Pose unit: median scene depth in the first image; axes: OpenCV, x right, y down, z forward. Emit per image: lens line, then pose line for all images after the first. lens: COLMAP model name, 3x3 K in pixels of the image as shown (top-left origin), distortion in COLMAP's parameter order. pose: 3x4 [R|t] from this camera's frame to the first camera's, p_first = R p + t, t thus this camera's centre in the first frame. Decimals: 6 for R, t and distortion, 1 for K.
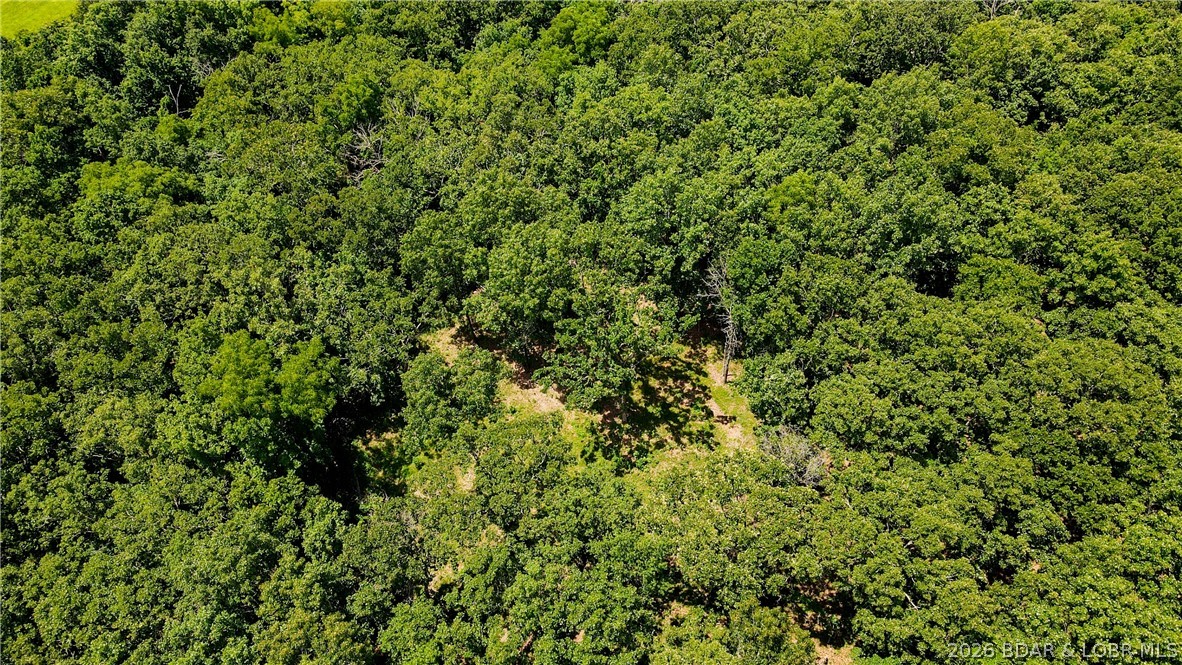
lens RADIAL K [[883.4, 0, 582.1], [0, 883.4, 330.3], [0, 0, 1]] dist [0.005835, 0.013064]
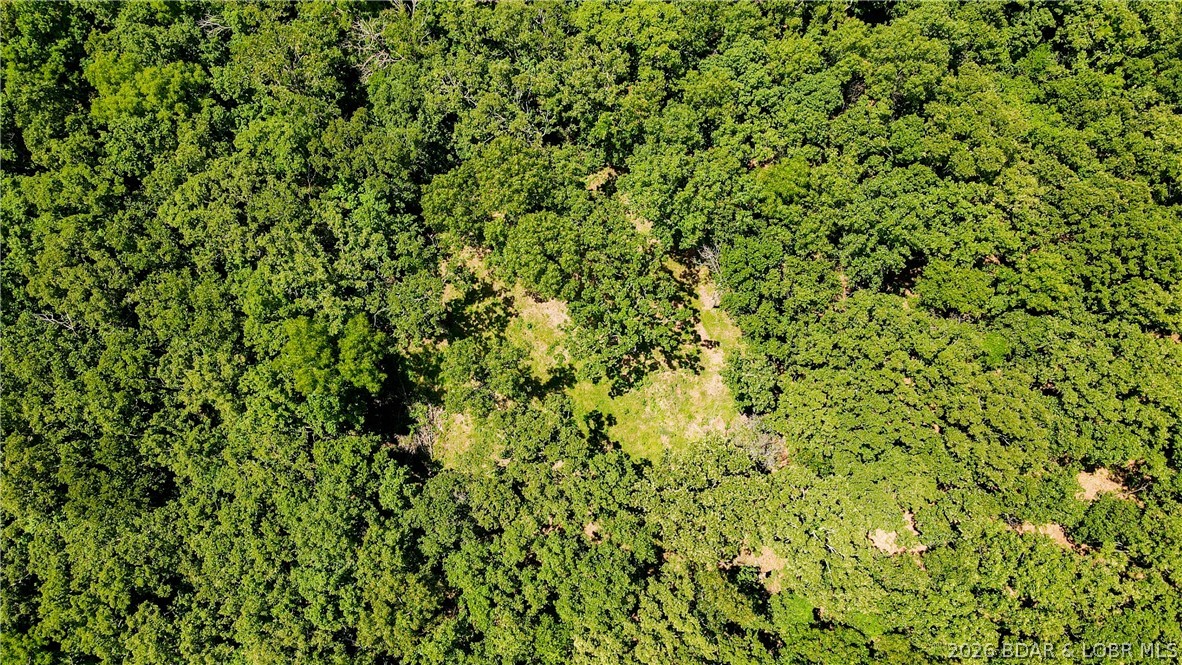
lens RADIAL K [[883.4, 0, 578.5], [0, 883.4, 328.9], [0, 0, 1]] dist [0.005835, 0.013064]
pose [[0.999989, -0.000884, 0.004667, -0.020061], [-0.001466, 0.877161, 0.480194, -0.490382], [-0.004518, -0.480196, 0.877150, -0.025887]]
